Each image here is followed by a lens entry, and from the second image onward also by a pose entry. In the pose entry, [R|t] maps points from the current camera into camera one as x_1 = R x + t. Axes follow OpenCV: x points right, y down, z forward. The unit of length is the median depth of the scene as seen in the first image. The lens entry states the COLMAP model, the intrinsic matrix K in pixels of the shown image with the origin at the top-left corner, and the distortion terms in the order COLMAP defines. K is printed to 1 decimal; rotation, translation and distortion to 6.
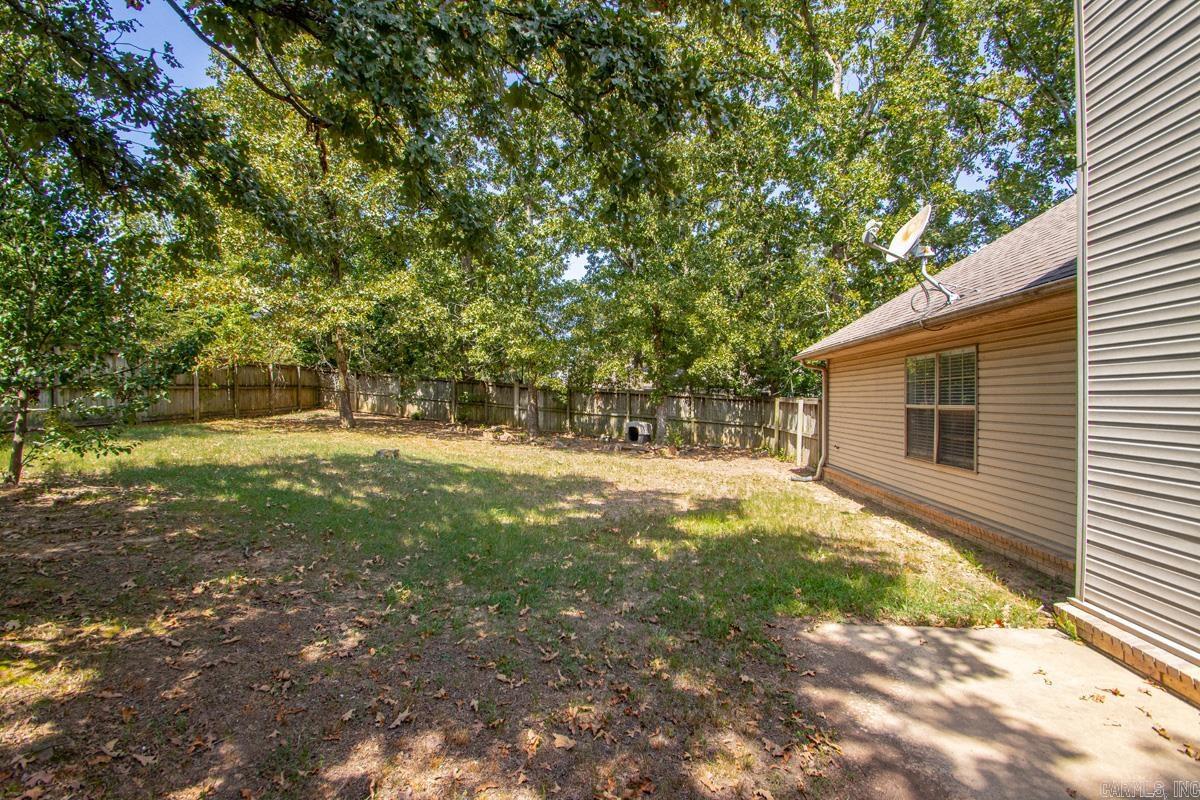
lens RADIAL K [[560.7, 0, 585.6], [0, 560.7, 402.3], [0, 0, 1]] dist [0.006736, -0.010017]
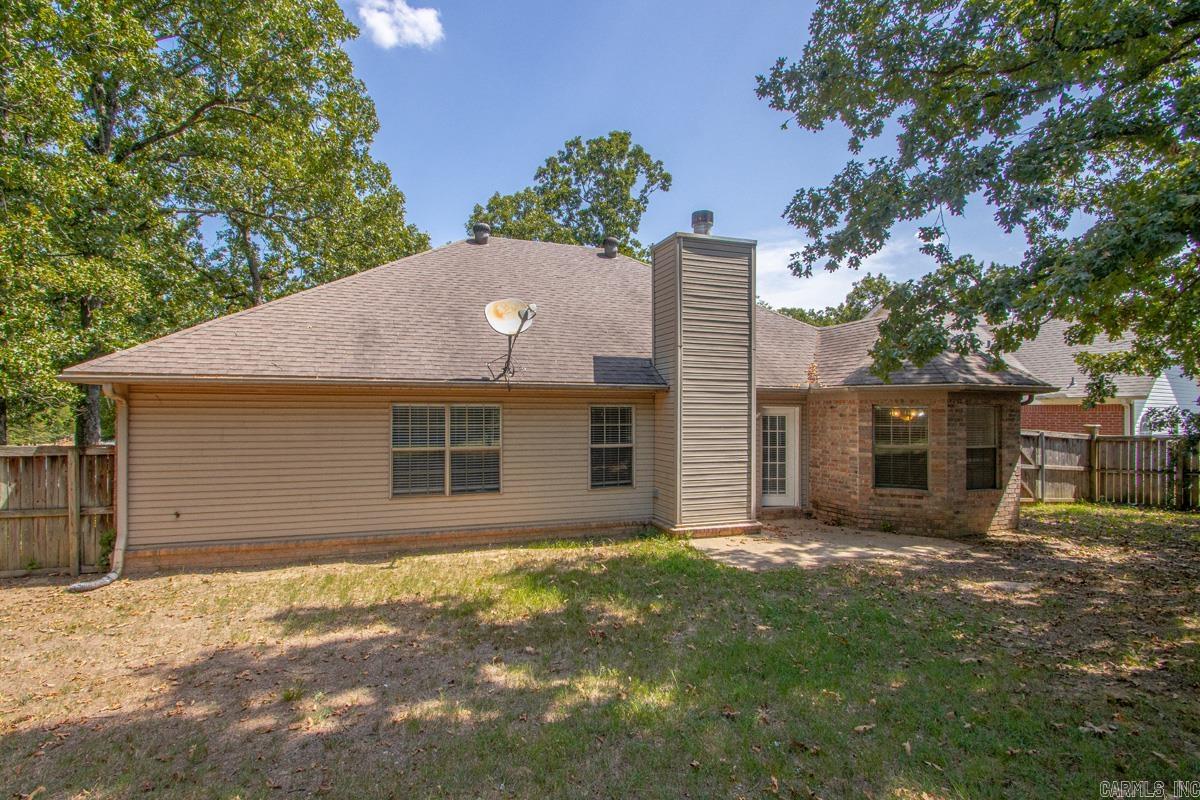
lens RADIAL K [[560.7, 0, 590.5], [0, 560.7, 409.1], [0, 0, 1]] dist [0.006736, -0.010017]
pose [[-0.430687, 0.002421, 0.902498, -0.382499], [-0.000525, 0.999996, -0.002933, -0.046603], [-0.902501, -0.001737, -0.430684, 0.798014]]
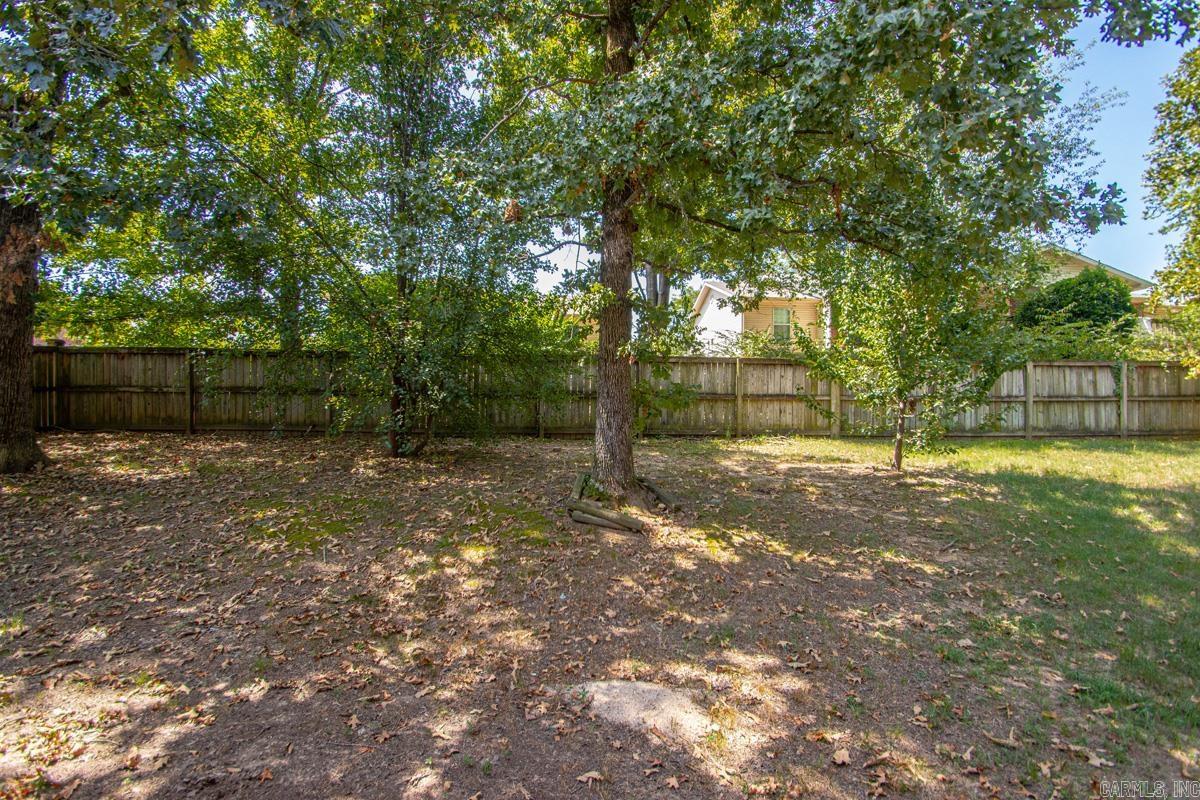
lens RADIAL K [[560.7, 0, 581.0], [0, 560.7, 399.1], [0, 0, 1]] dist [0.006736, -0.010017]
pose [[-0.032187, -0.014936, -0.999370, 0.213417], [-0.015771, 0.999771, -0.014434, 0.001892], [0.999357, 0.015296, -0.032415, 0.126889]]
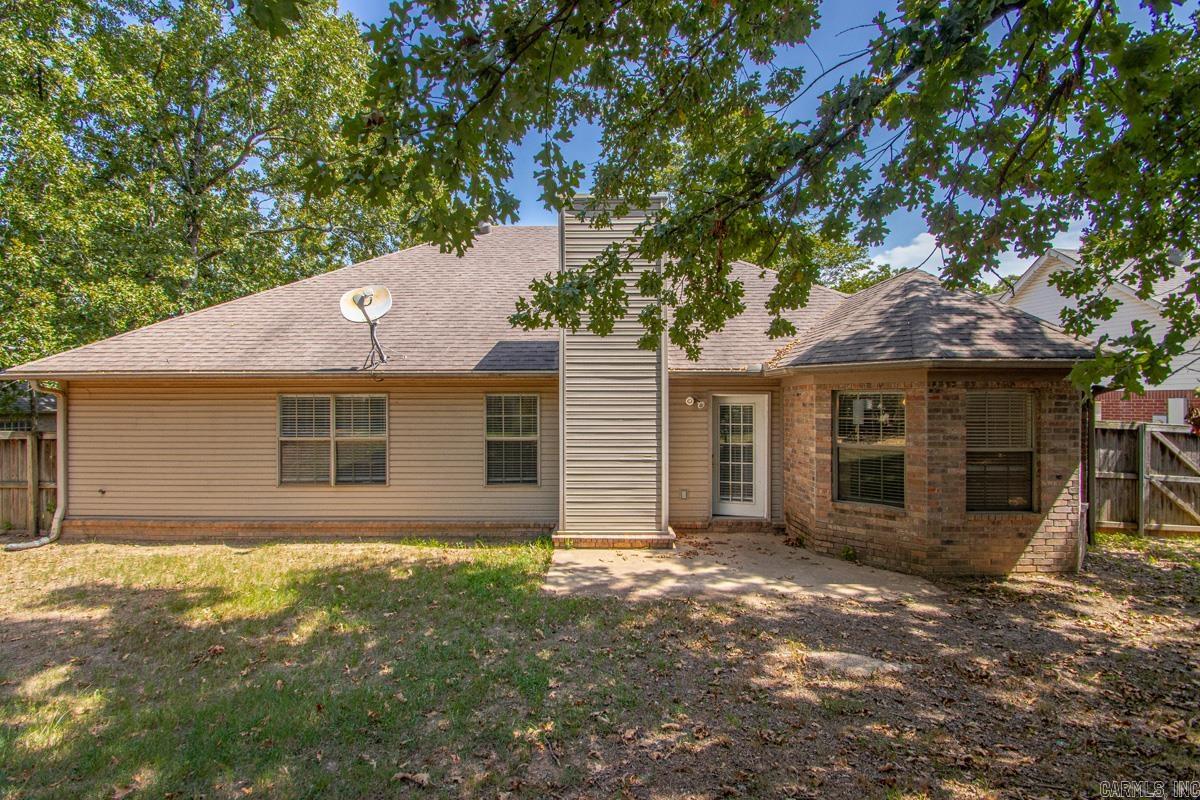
lens RADIAL K [[560.7, 0, 591.4], [0, 560.7, 399.7], [0, 0, 1]] dist [0.006736, -0.010017]
pose [[-0.101739, 0.001924, 0.994809, -0.409488], [0.005153, 0.999986, -0.001407, -0.045831], [-0.994798, 0.004983, -0.101748, 0.366245]]
